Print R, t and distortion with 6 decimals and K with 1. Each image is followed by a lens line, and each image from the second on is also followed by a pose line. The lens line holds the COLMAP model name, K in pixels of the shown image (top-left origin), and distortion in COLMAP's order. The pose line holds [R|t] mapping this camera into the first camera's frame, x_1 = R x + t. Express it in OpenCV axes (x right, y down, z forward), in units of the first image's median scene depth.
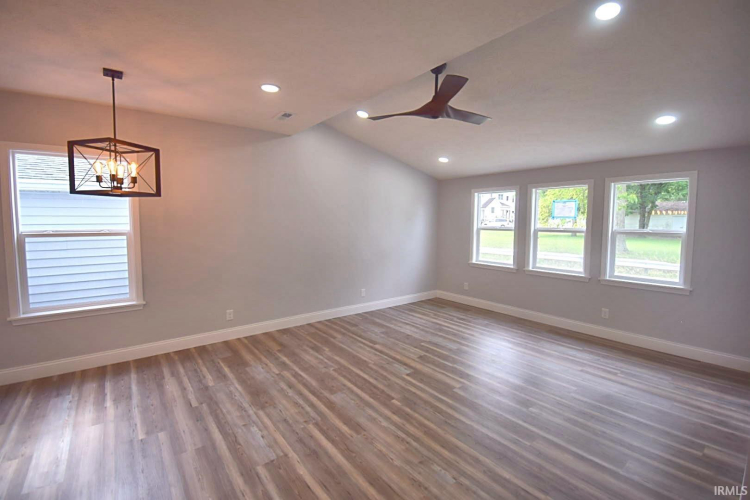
lens RADIAL K [[331.2, 0, 373.9], [0, 331.2, 234.4], [0, 0, 1]] dist [0.000936, -0.000031]
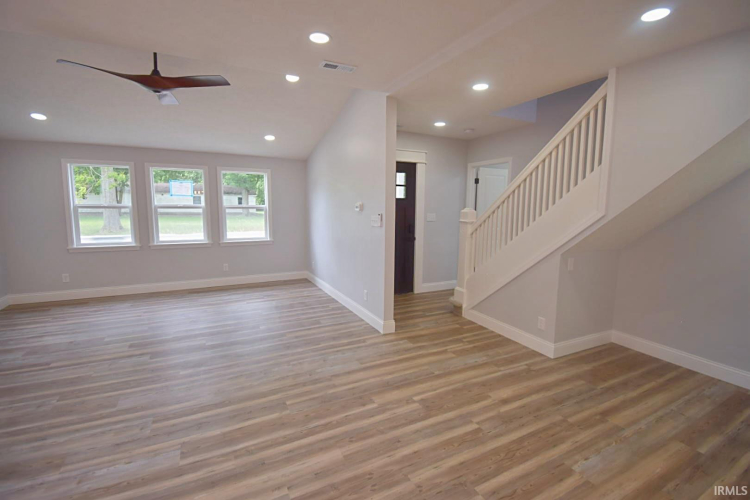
lens RADIAL K [[342.5, 0, 383.4], [0, 342.5, 247.5], [0, 0, 1]] dist [-0.044890, -0.000099]
pose [[0.152956, -0.129055, 0.979770, -0.597324], [0.018799, 0.991637, 0.127683, -0.008927], [-0.988054, -0.001112, 0.154102, 0.152262]]
